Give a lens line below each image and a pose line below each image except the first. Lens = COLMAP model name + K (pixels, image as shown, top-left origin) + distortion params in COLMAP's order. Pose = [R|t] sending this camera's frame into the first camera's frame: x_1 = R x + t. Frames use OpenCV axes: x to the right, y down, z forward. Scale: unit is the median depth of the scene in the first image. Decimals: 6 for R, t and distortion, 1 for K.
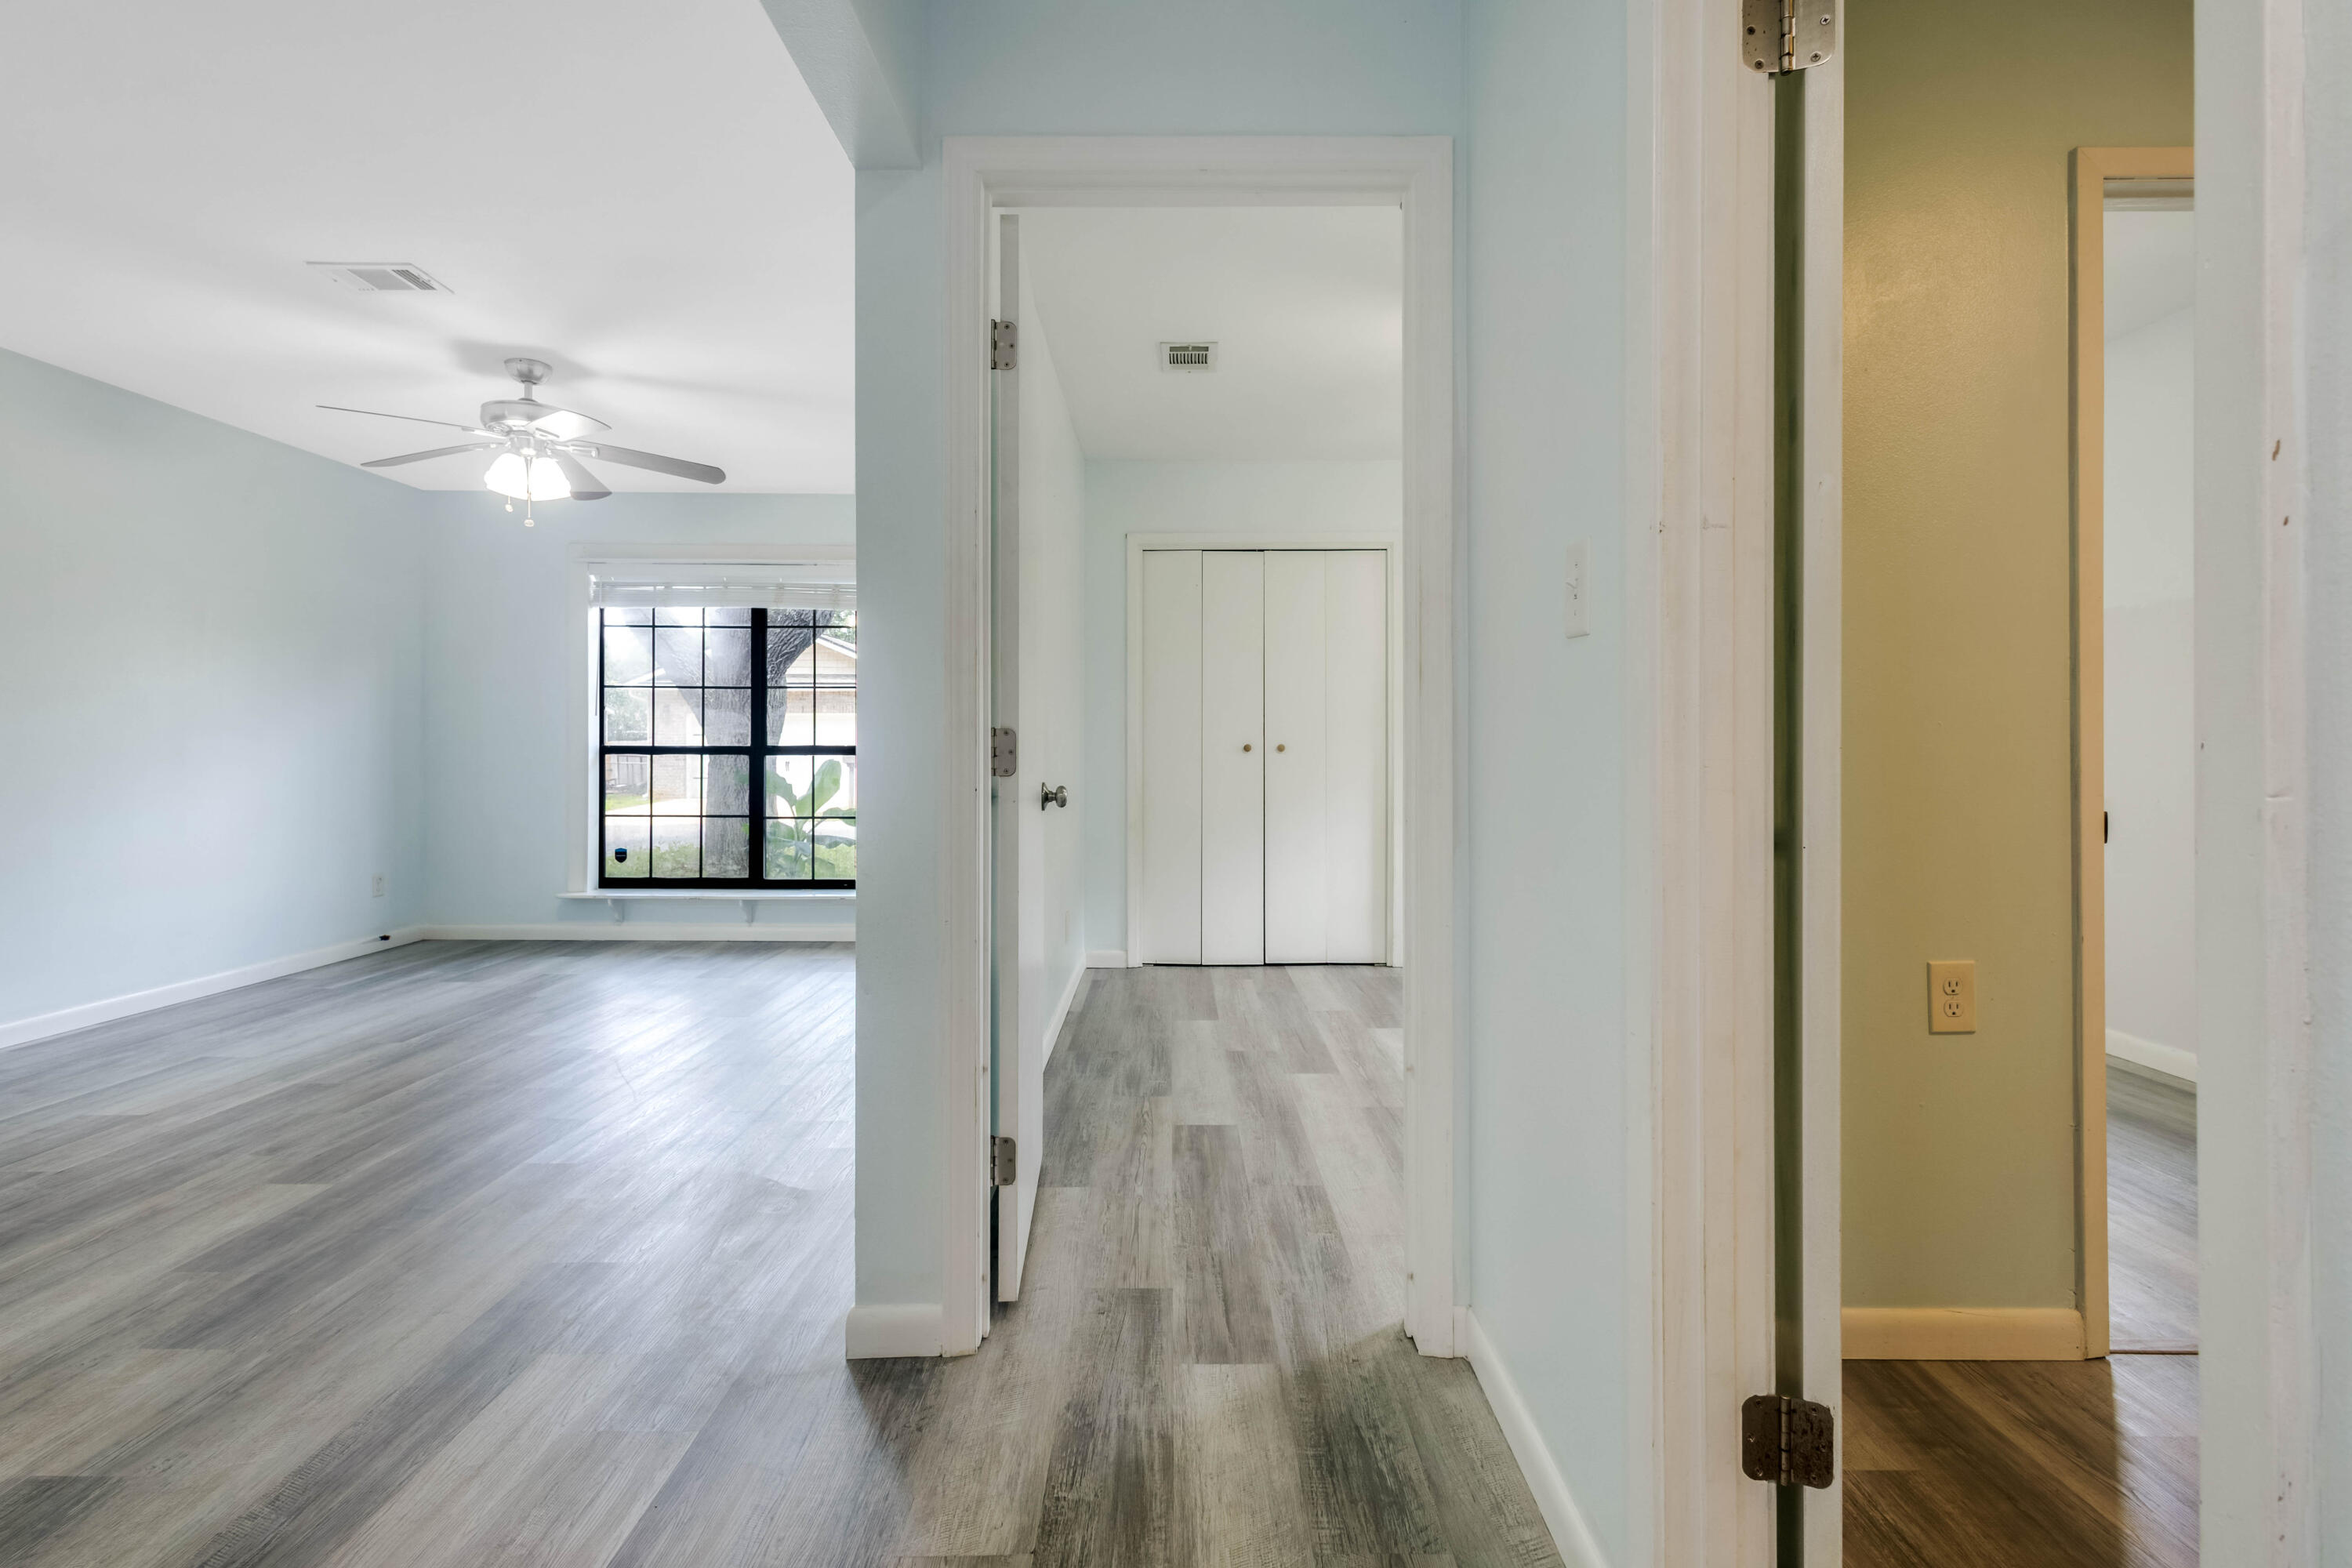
lens RADIAL K [[1133.8, 0, 1184.0], [0, 1133.8, 741.7], [0, 0, 1]] dist [0.009014, -0.000535]
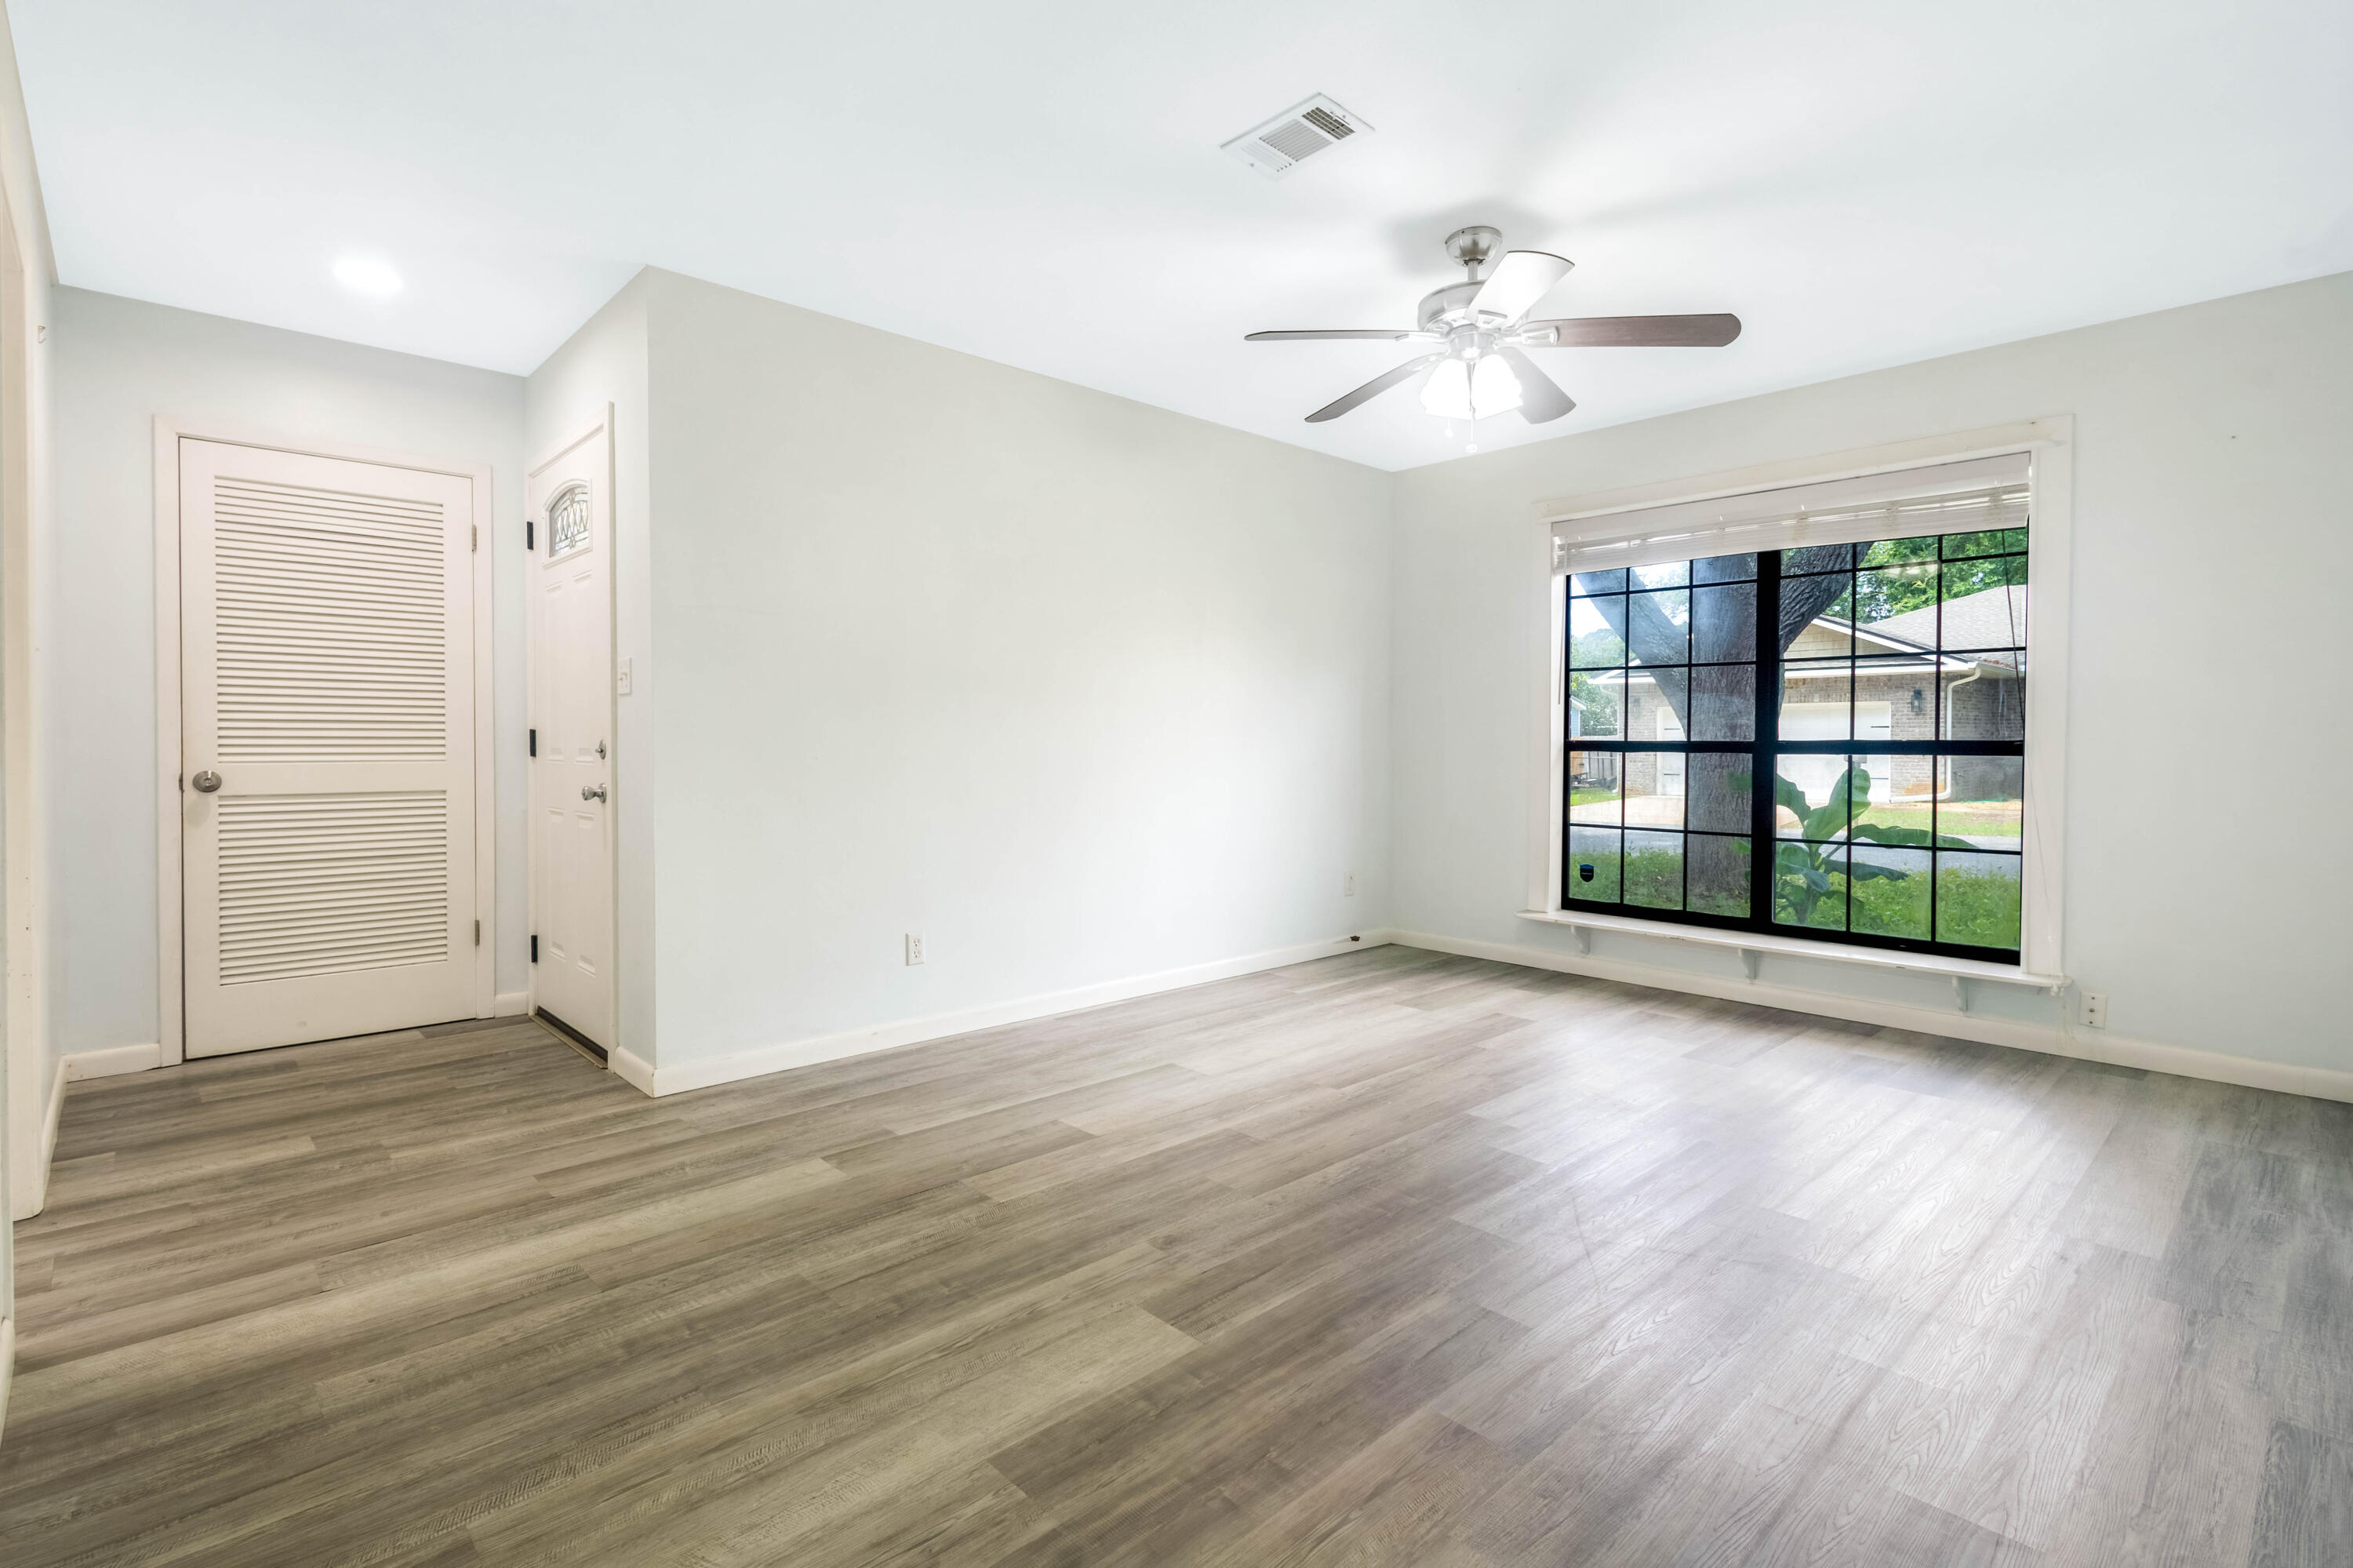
lens RADIAL K [[1134.3, 0, 1174.2], [0, 1134.3, 765.6], [0, 0, 1]] dist [0.009014, -0.000535]
pose [[0.687001, 0.016494, -0.726470, -0.135982], [0.002098, 0.999693, 0.024681, 0.001012], [0.726654, -0.018480, 0.686755, 0.285456]]
